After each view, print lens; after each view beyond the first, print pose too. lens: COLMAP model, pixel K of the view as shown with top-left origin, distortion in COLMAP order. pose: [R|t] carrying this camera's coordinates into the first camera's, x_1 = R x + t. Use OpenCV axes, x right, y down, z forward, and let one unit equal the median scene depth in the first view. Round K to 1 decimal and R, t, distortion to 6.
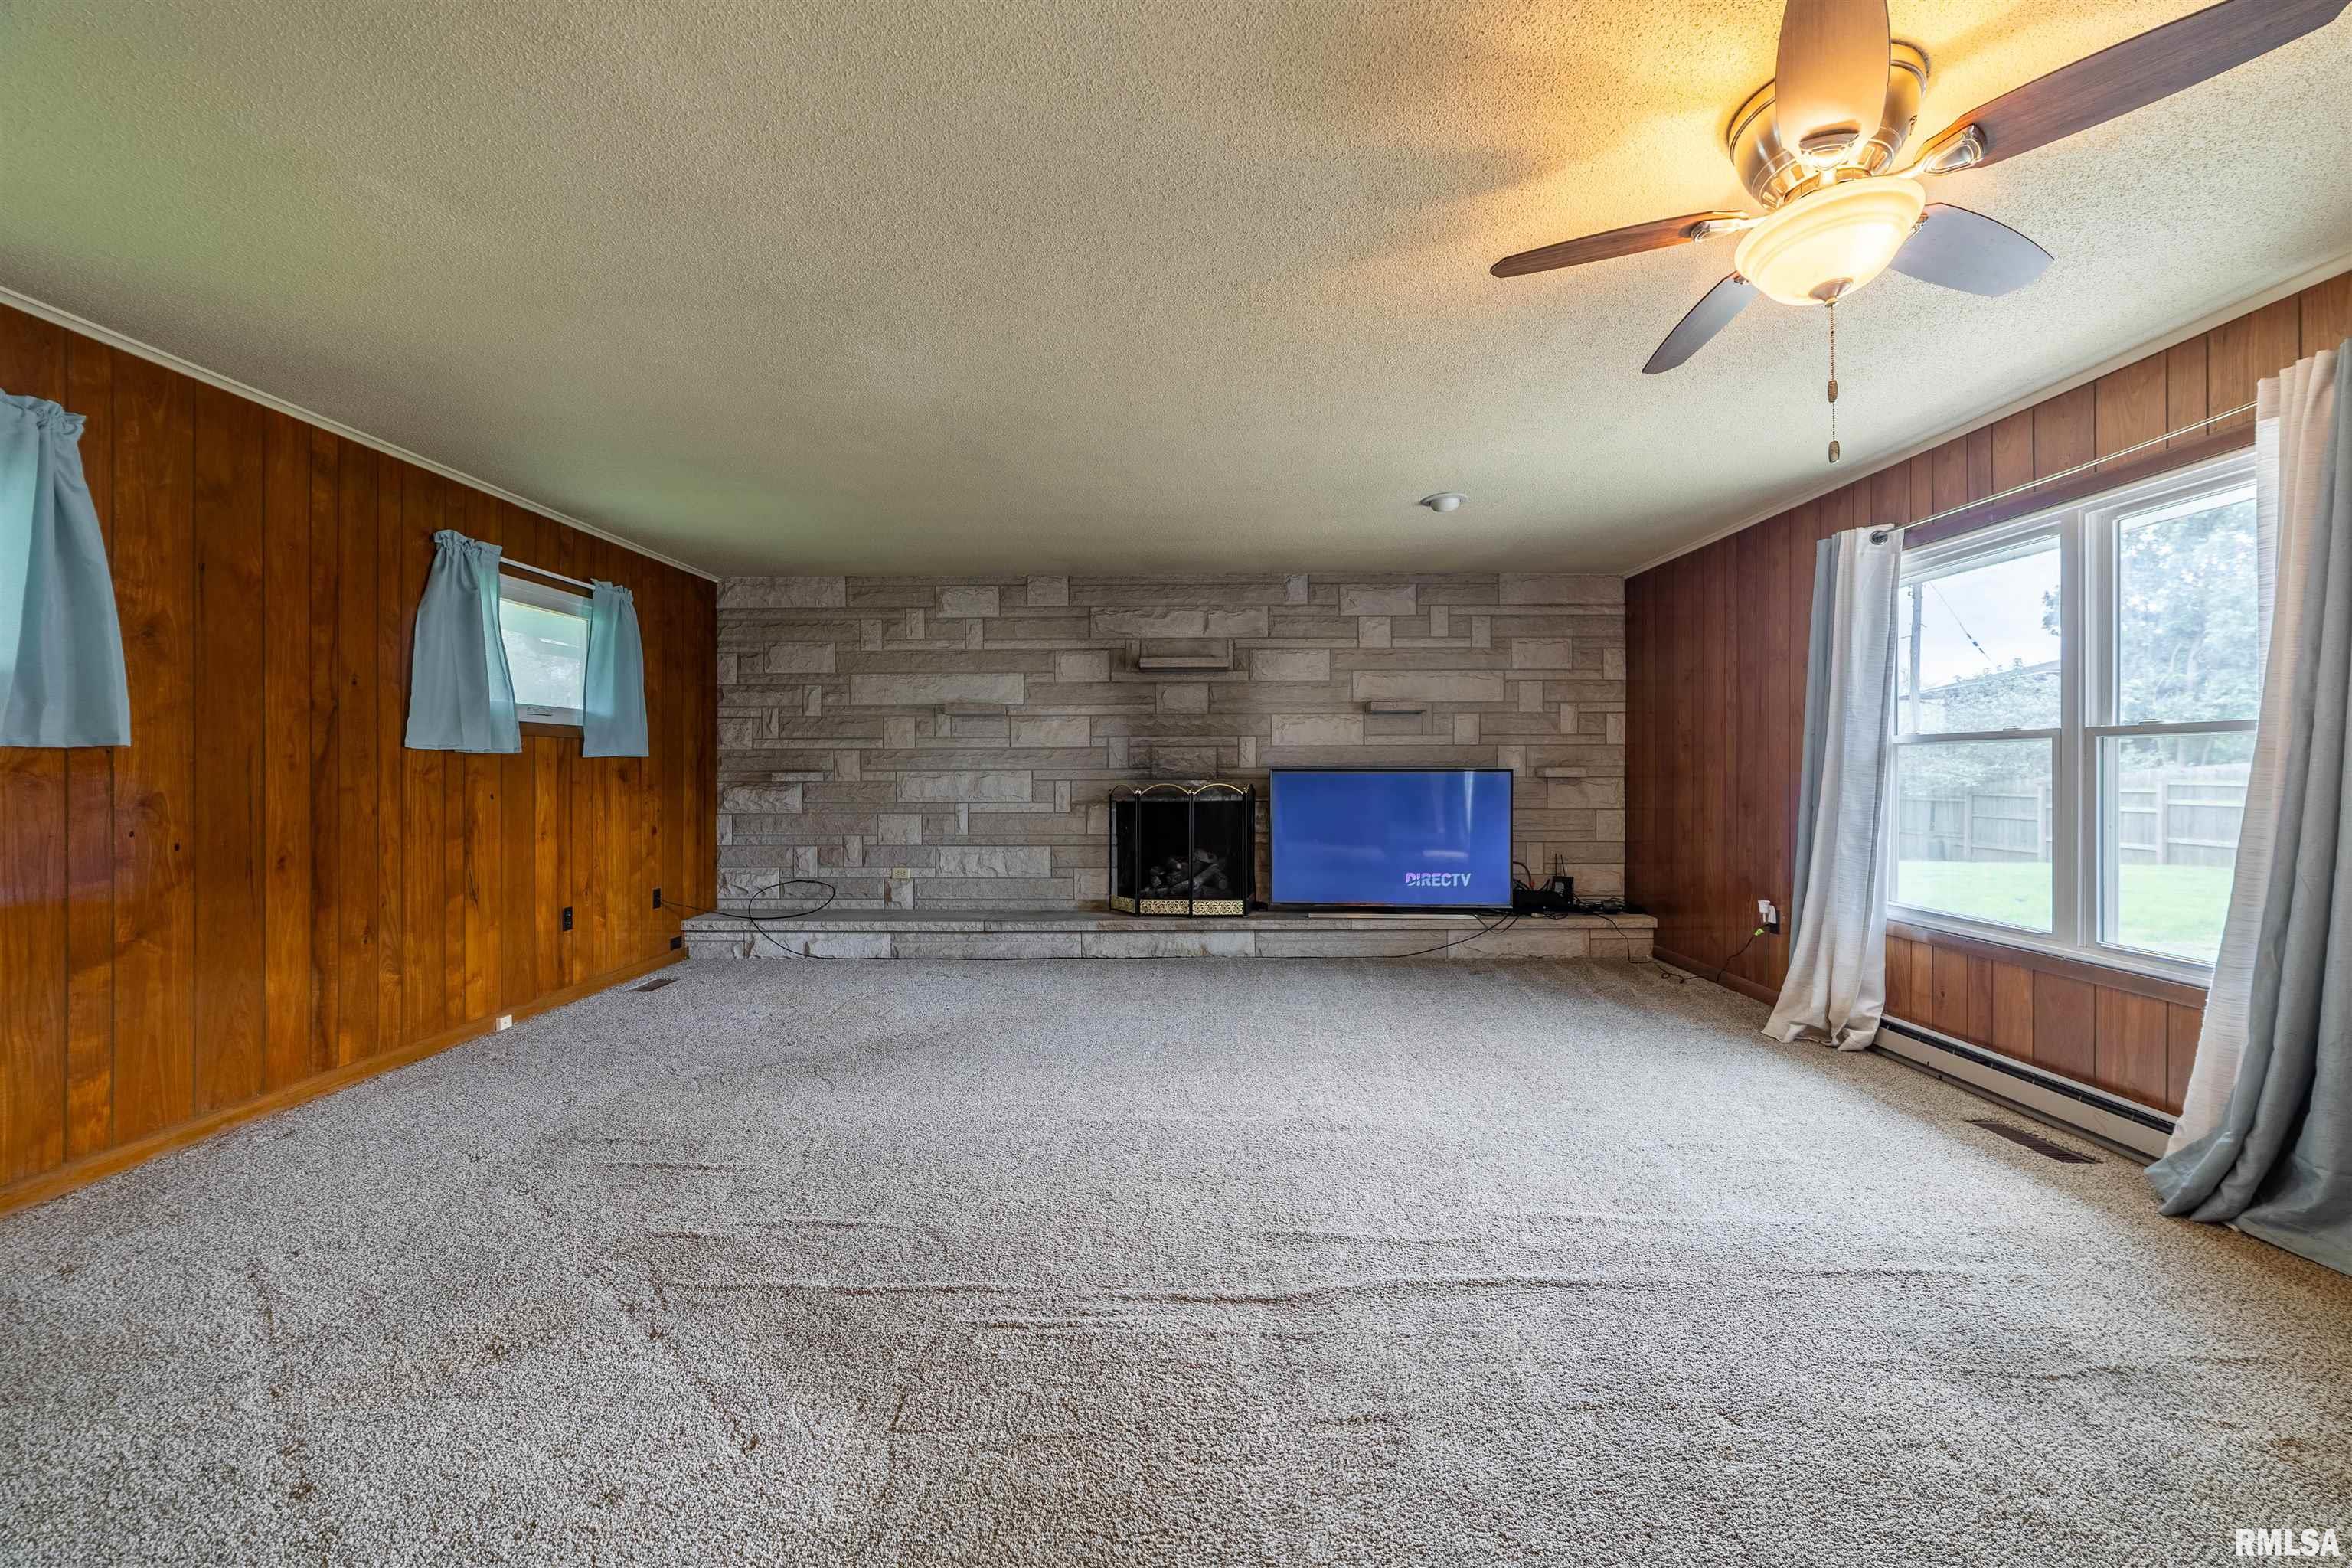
lens RADIAL K [[895.4, 0, 1185.5], [0, 895.4, 770.0], [0, 0, 1]] dist [-0.033153, 0.012289]
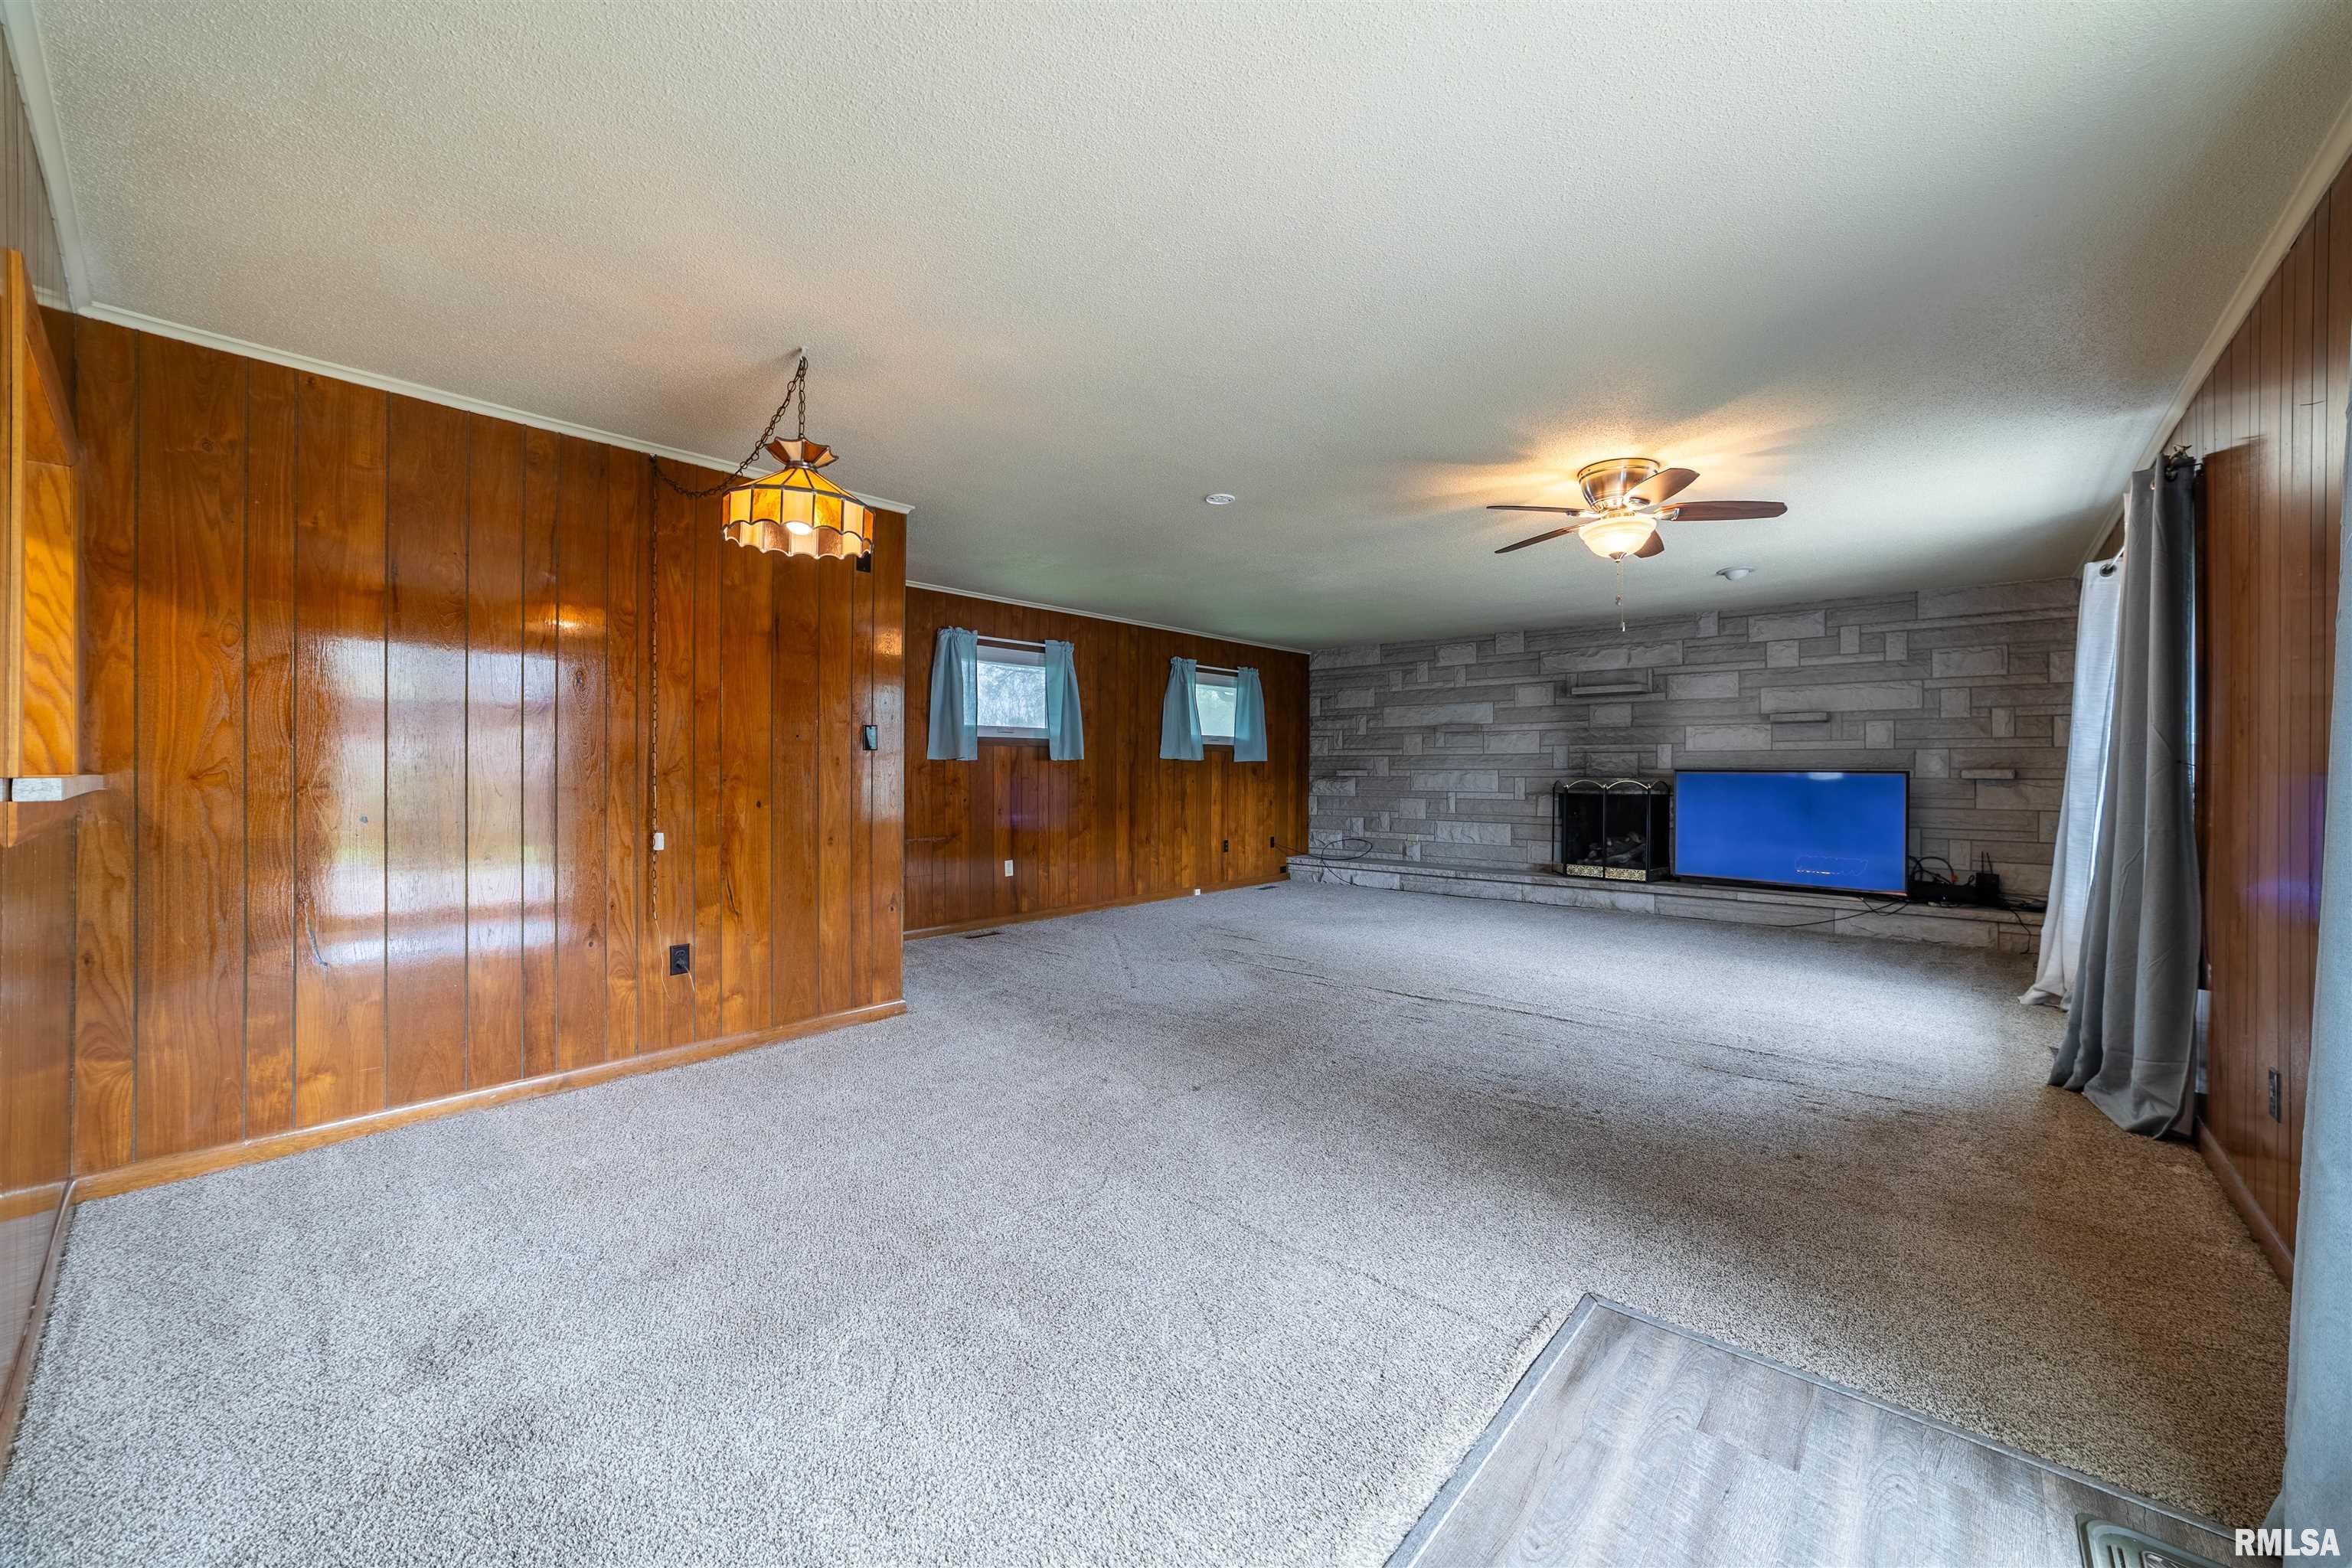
lens RADIAL K [[895.4, 0, 1185.5], [0, 895.4, 770.0], [0, 0, 1]] dist [-0.033153, 0.012289]
pose [[0.754308, 0.005055, -0.656501, 0.387736], [-0.004196, 0.999987, 0.002878, -0.001485], [0.656507, 0.000584, 0.754320, -0.399356]]
